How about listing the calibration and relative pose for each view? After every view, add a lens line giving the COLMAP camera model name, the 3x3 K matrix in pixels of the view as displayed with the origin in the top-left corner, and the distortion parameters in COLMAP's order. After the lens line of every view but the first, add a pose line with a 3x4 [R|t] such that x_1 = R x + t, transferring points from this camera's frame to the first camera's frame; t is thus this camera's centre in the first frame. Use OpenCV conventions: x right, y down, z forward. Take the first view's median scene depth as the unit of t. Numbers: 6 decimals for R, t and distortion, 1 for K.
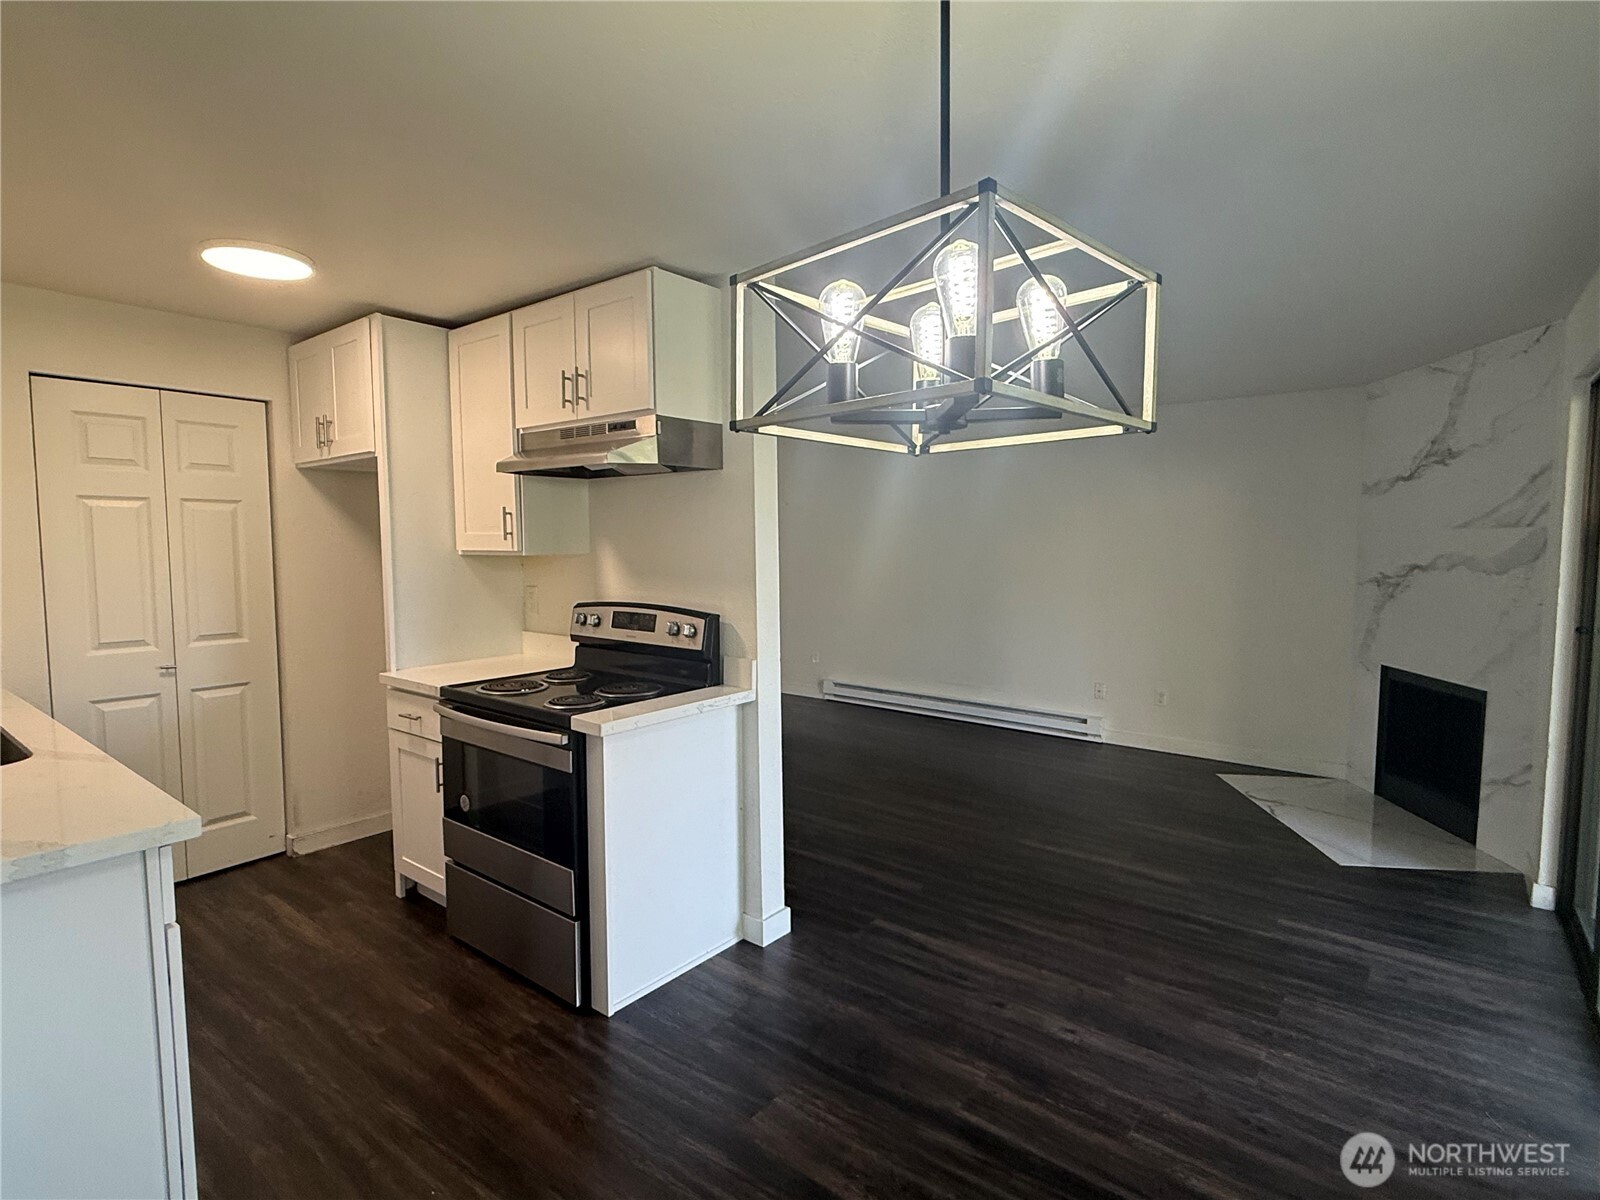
lens RADIAL K [[802.8, 0, 800.0], [0, 802.8, 600.0], [0, 0, 1]] dist [0.003699, 0.000241]
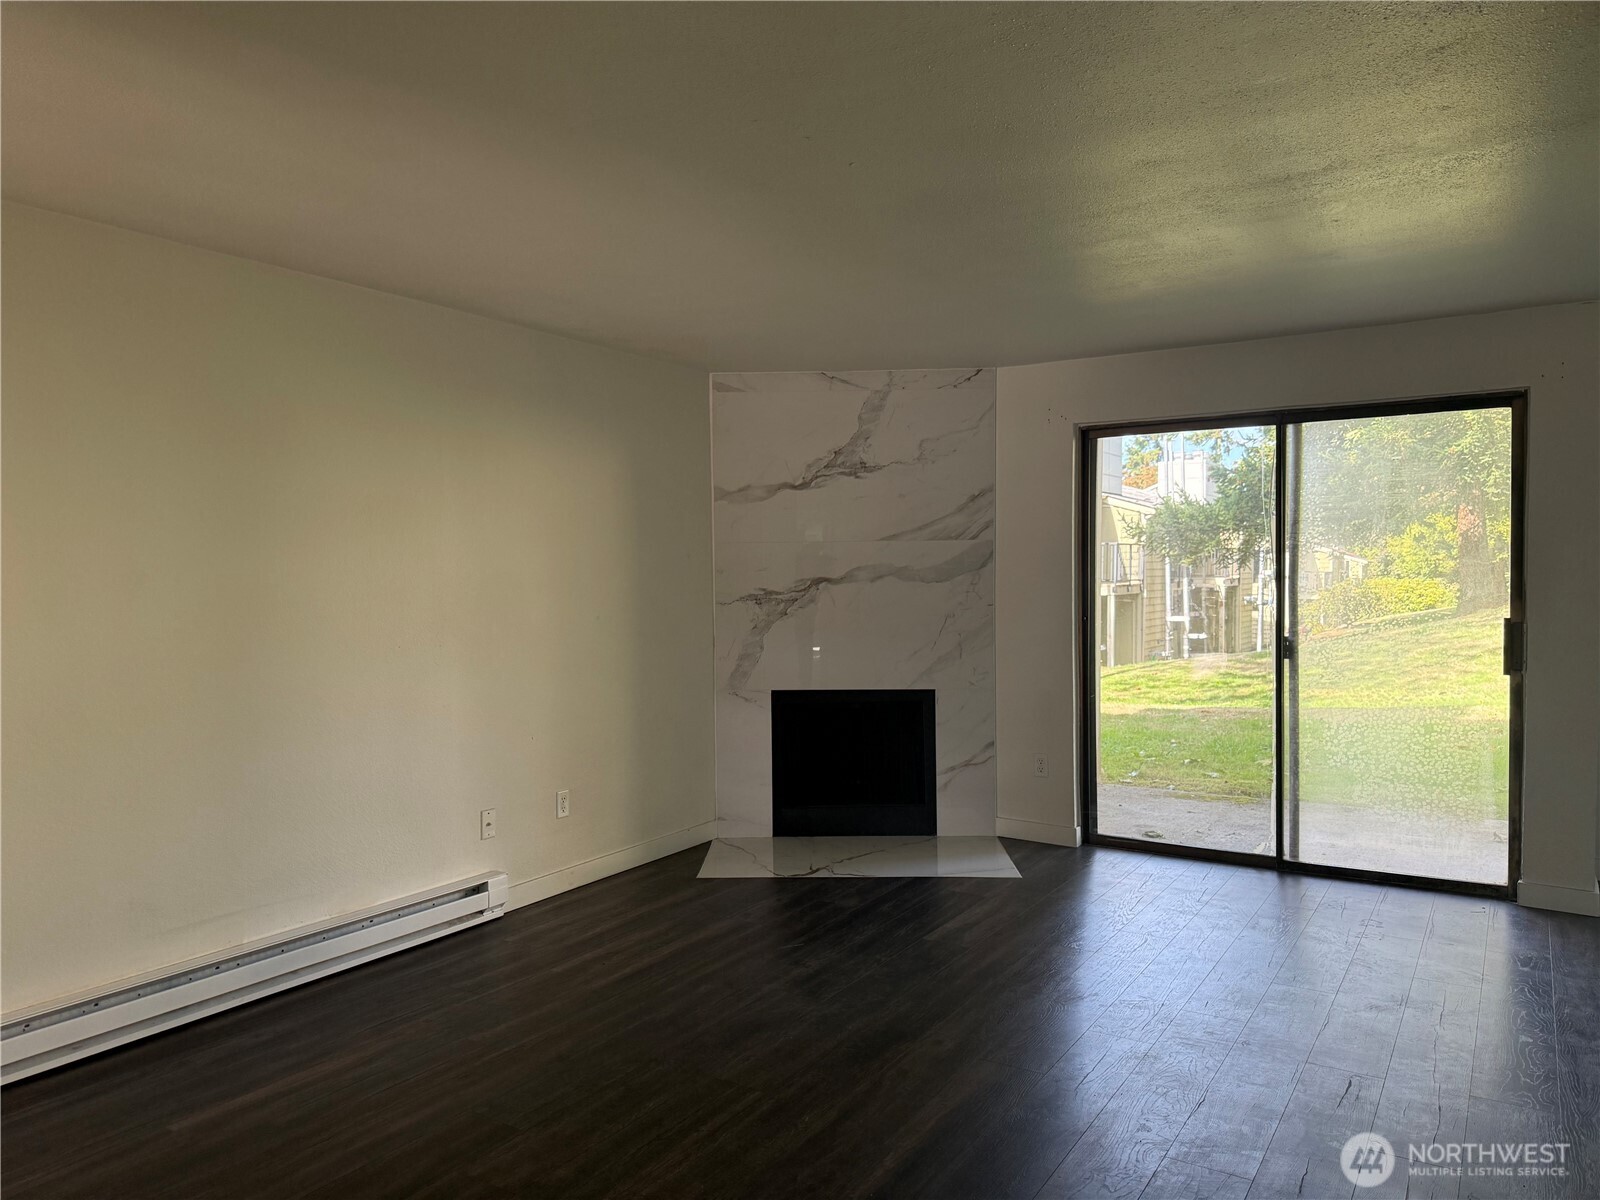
lens RADIAL K [[1108.7, 0, 800.0], [0, 1108.7, 600.0], [0, 0, 1]] dist [0.047145, -0.049340]
pose [[-0.098789, -0.029620, 0.994667, -0.611570], [0.082306, 0.995889, 0.037831, -0.077433], [-0.991699, 0.085605, -0.095945, 1.287907]]
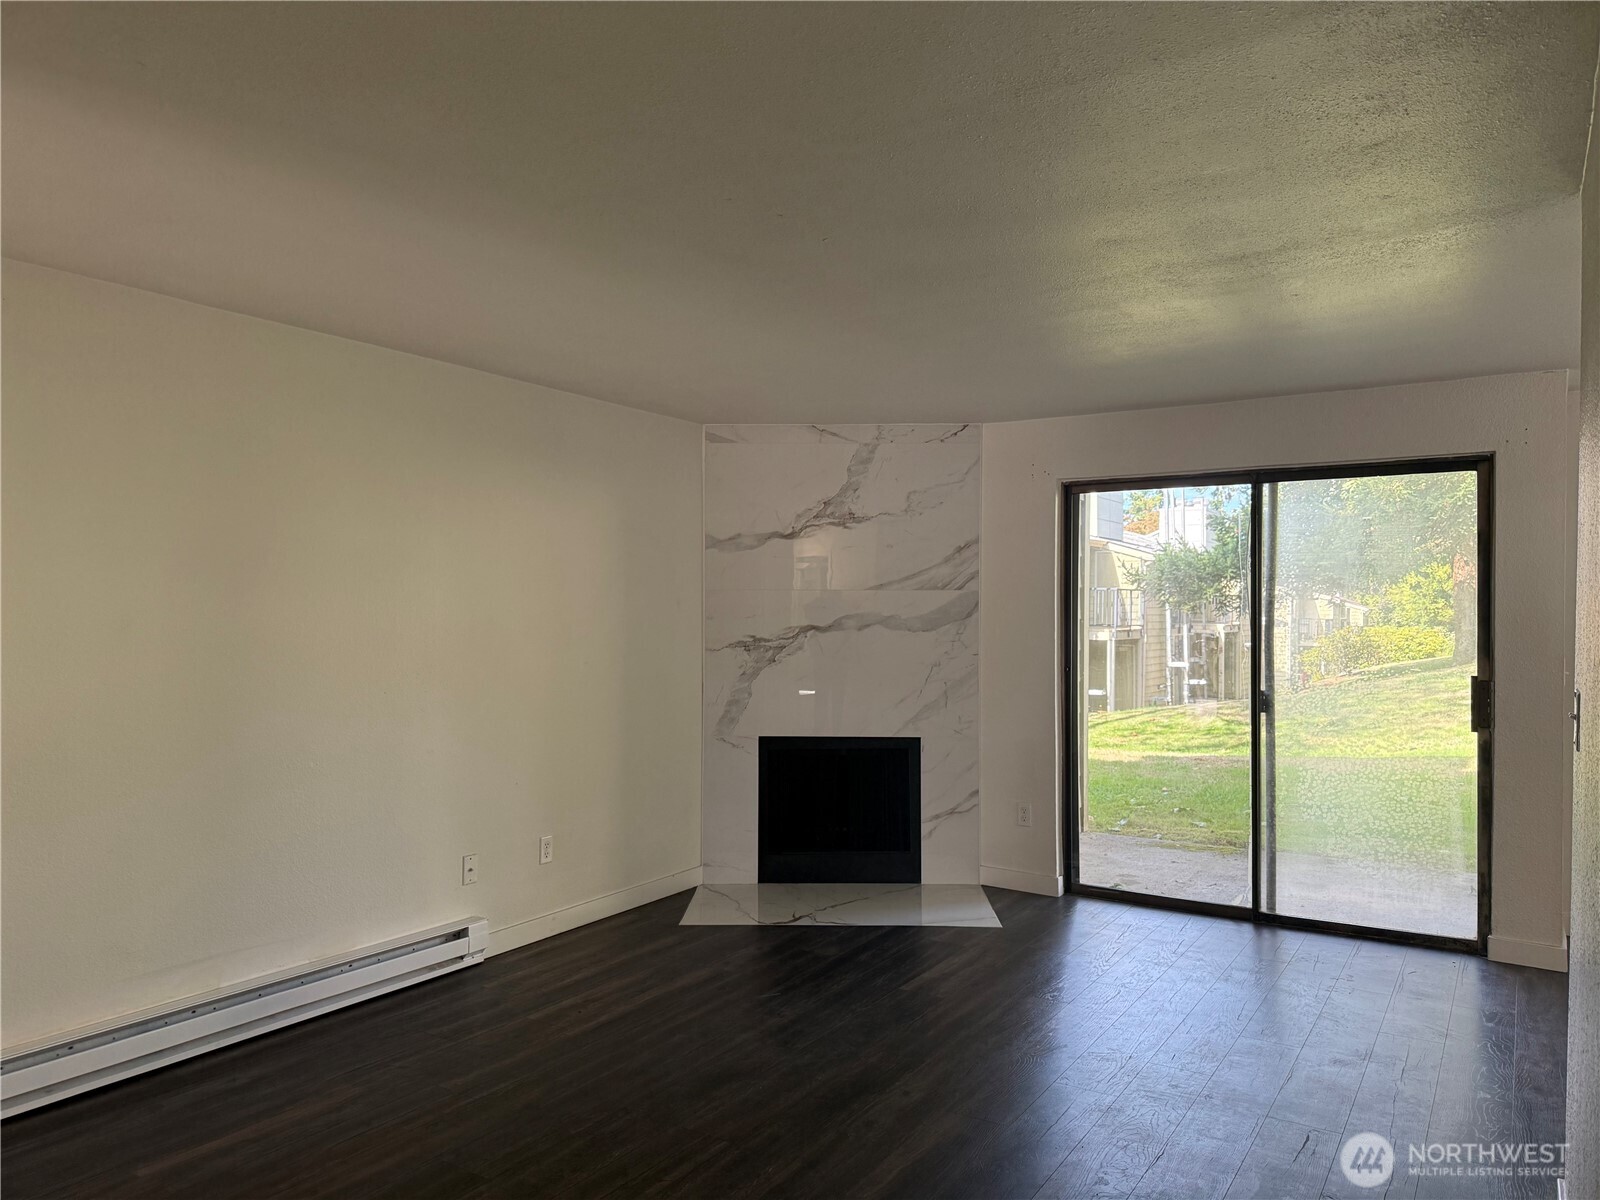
lens RADIAL K [[1109.5, 0, 816.0], [0, 1109.5, 600.7], [0, 0, 1]] dist [0.040834, -0.041792]
pose [[-0.107757, 0.004041, 0.994169, -0.634433], [0.069994, 0.997541, 0.003531, -0.087230], [-0.991710, 0.069966, -0.107775, 1.266016]]
